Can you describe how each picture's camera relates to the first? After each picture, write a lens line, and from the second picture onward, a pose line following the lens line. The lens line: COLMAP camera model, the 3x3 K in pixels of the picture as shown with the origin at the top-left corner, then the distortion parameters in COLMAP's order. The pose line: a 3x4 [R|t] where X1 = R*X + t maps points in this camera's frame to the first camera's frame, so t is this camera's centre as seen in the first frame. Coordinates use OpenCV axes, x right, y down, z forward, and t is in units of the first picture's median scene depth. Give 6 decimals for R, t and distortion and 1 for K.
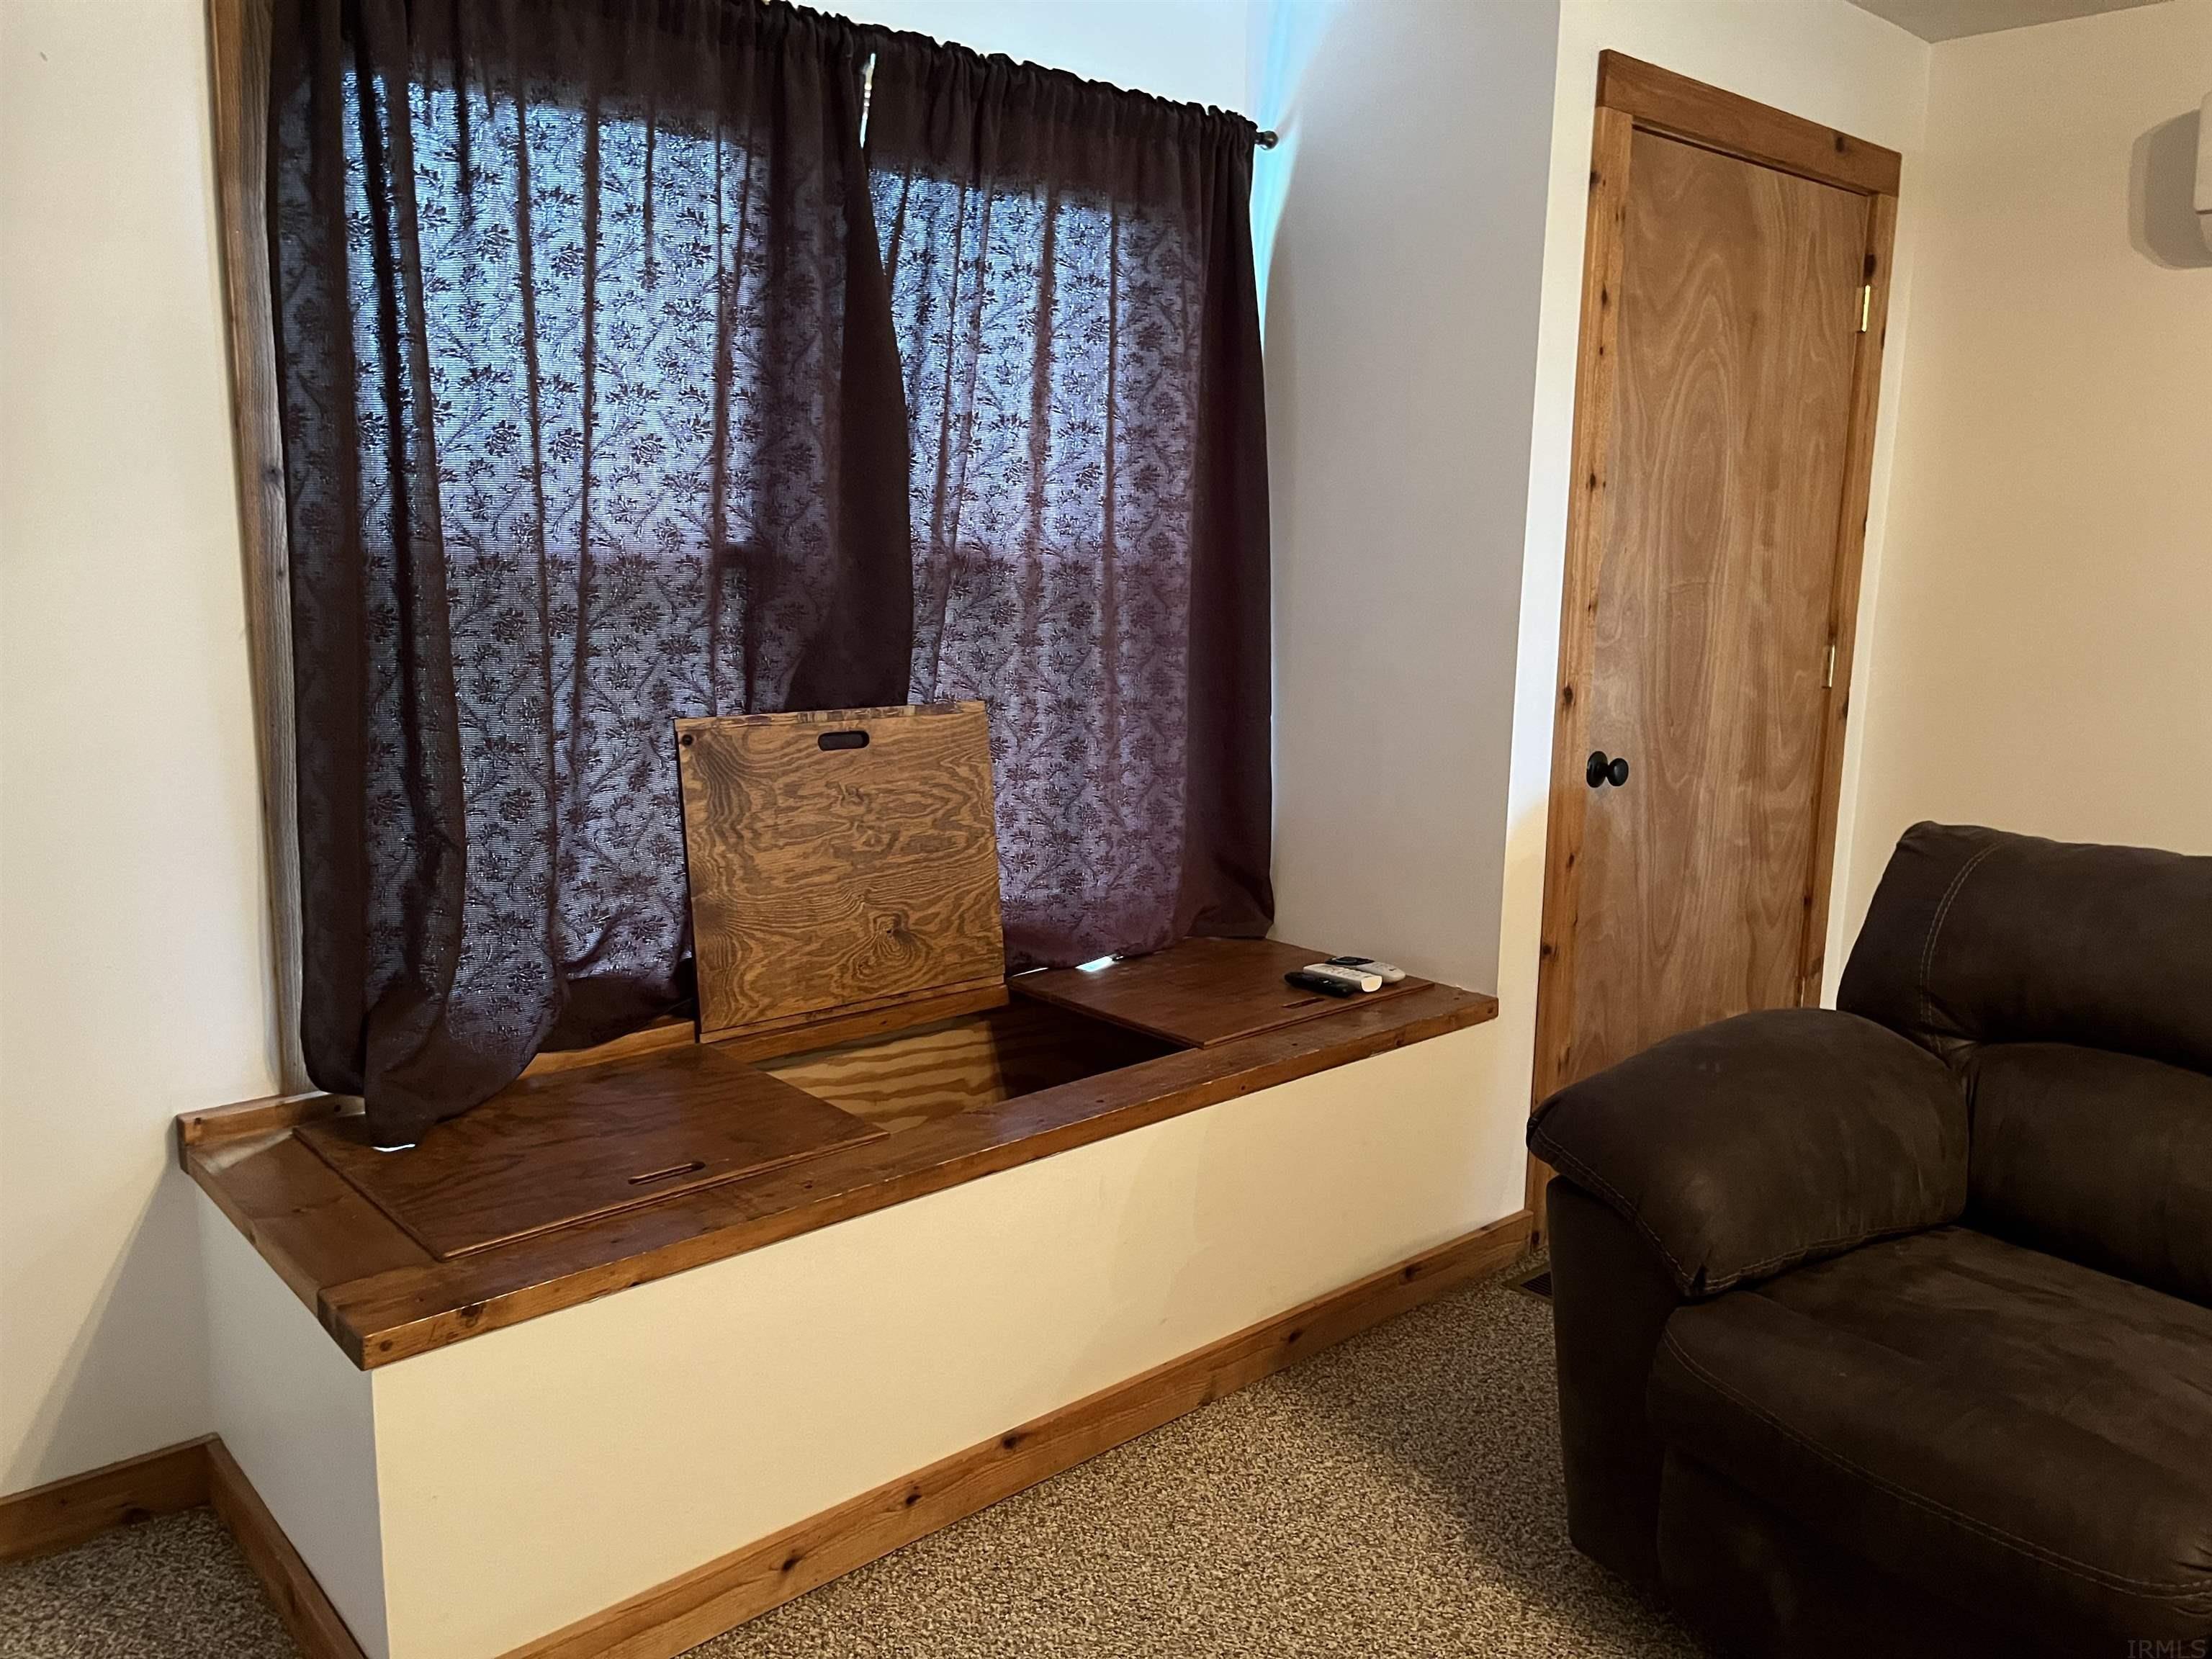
lens RADIAL K [[1691.6, 0, 1100.3], [0, 1691.6, 842.6], [0, 0, 1]] dist [0.061290, -0.071836]
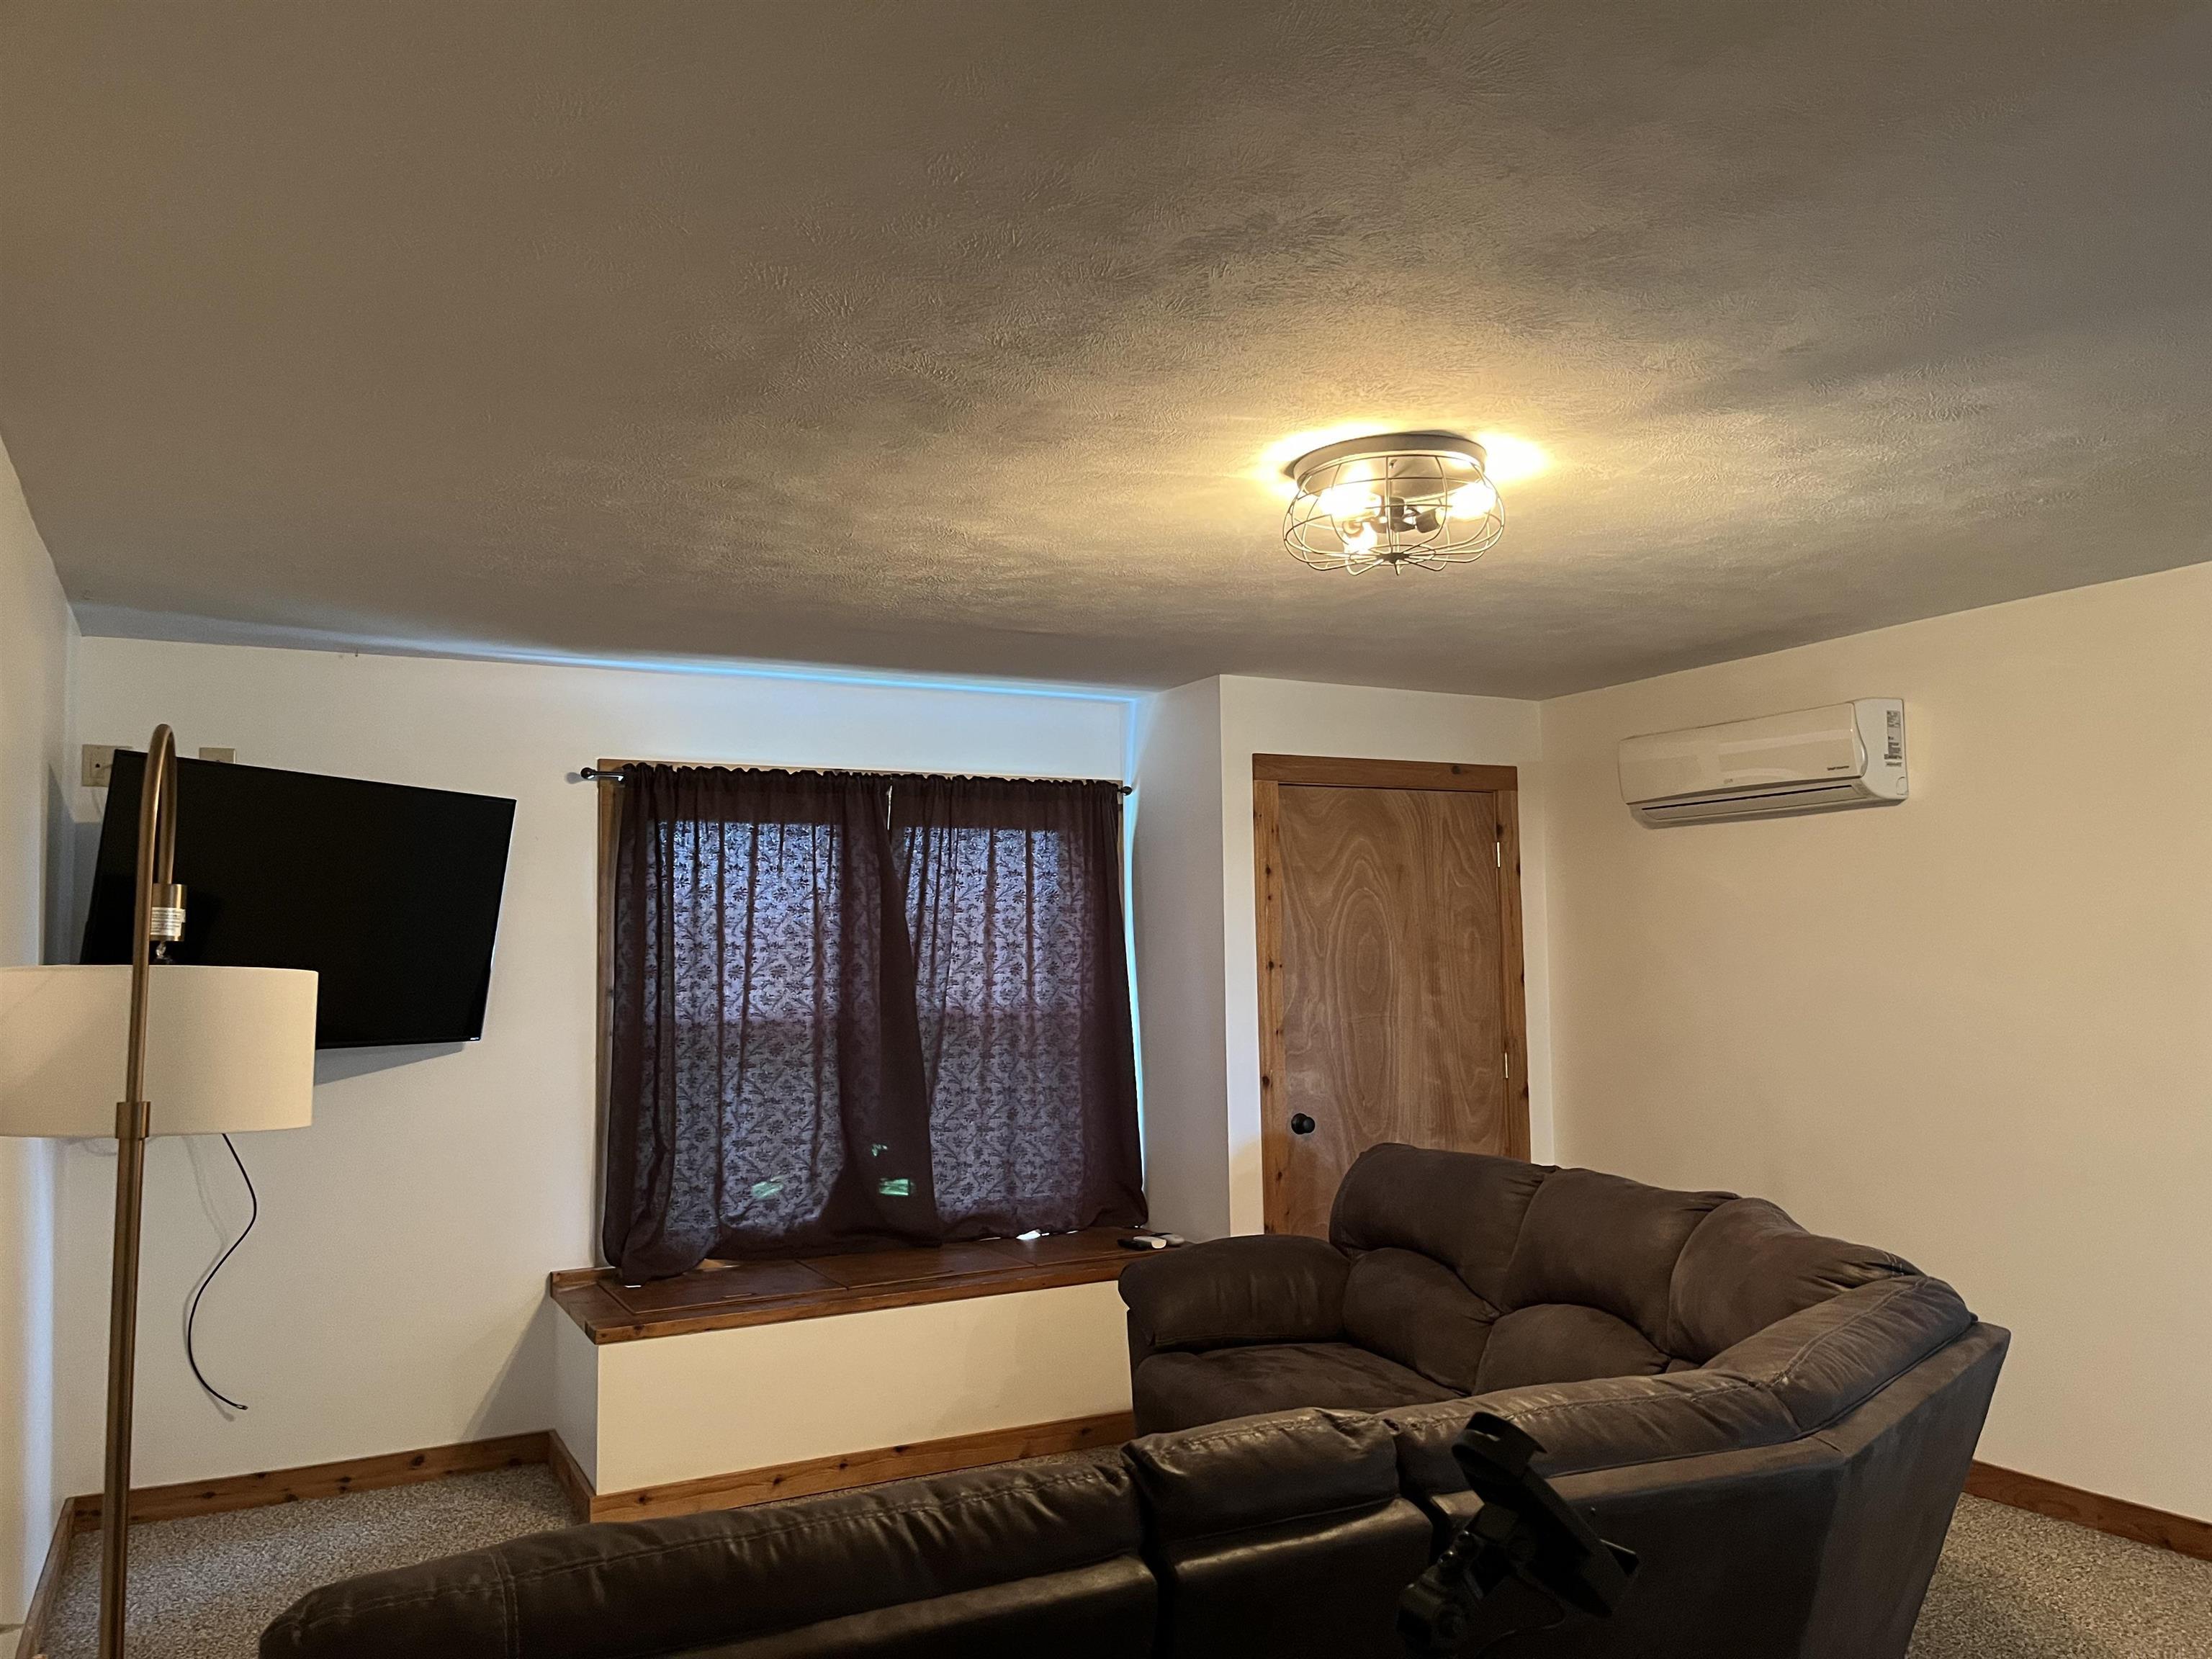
lens RADIAL K [[1691.6, 0, 1100.7], [0, 1691.6, 849.8], [0, 0, 1]] dist [0.061290, -0.071836]
pose [[0.968602, -0.048051, -0.243928, 0.597853], [-0.012650, 0.970349, -0.241378, 0.121118], [0.248294, 0.236885, 0.939274, -0.862162]]
